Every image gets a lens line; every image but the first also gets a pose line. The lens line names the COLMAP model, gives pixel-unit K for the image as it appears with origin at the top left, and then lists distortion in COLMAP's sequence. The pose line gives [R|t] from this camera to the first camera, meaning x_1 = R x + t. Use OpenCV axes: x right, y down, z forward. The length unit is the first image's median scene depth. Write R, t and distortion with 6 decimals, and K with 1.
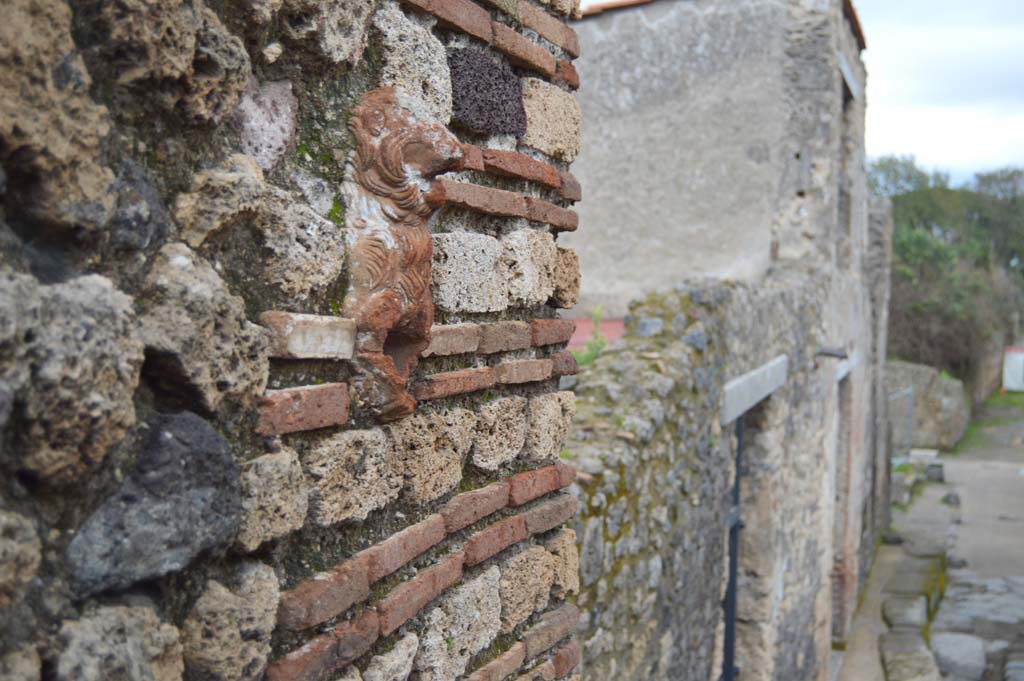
lens RADIAL K [[1350.5, 0, 510.0], [0, 1350.5, 343.2], [0, 0, 1]] dist [-0.058095, 0.000000]
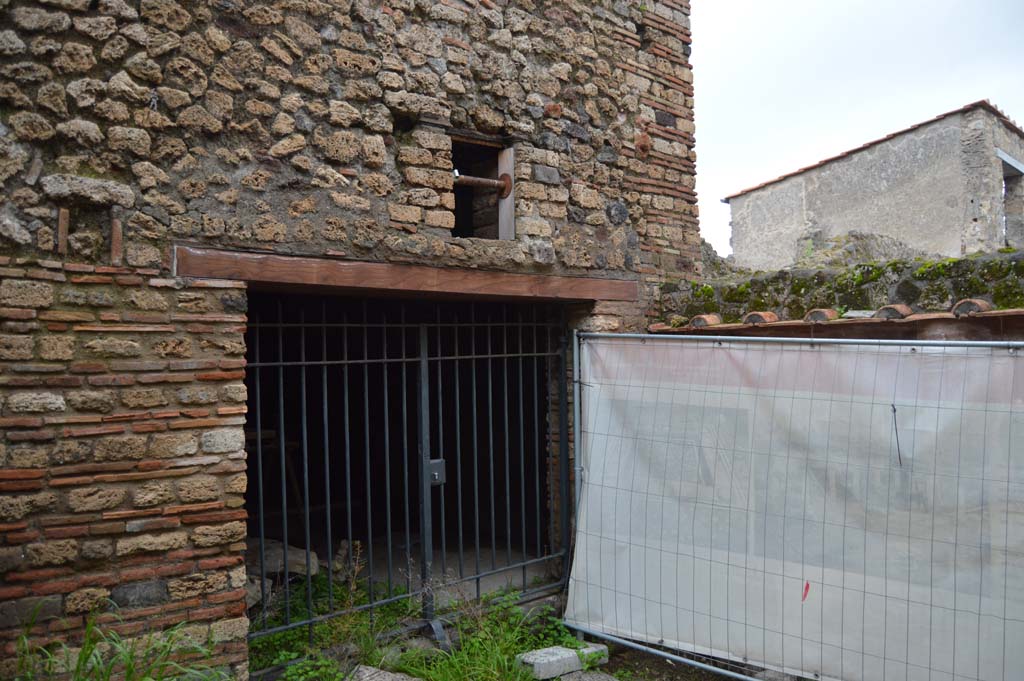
lens RADIAL K [[810.3, 0, 515.1], [0, 810.3, 341.7], [0, 0, 1]] dist [-0.091305, 0.030403]
pose [[0.889489, -0.045417, -0.454694, 1.280621], [0.013643, 0.997244, -0.072922, 1.402432], [0.456753, 0.058660, 0.887657, -3.226206]]
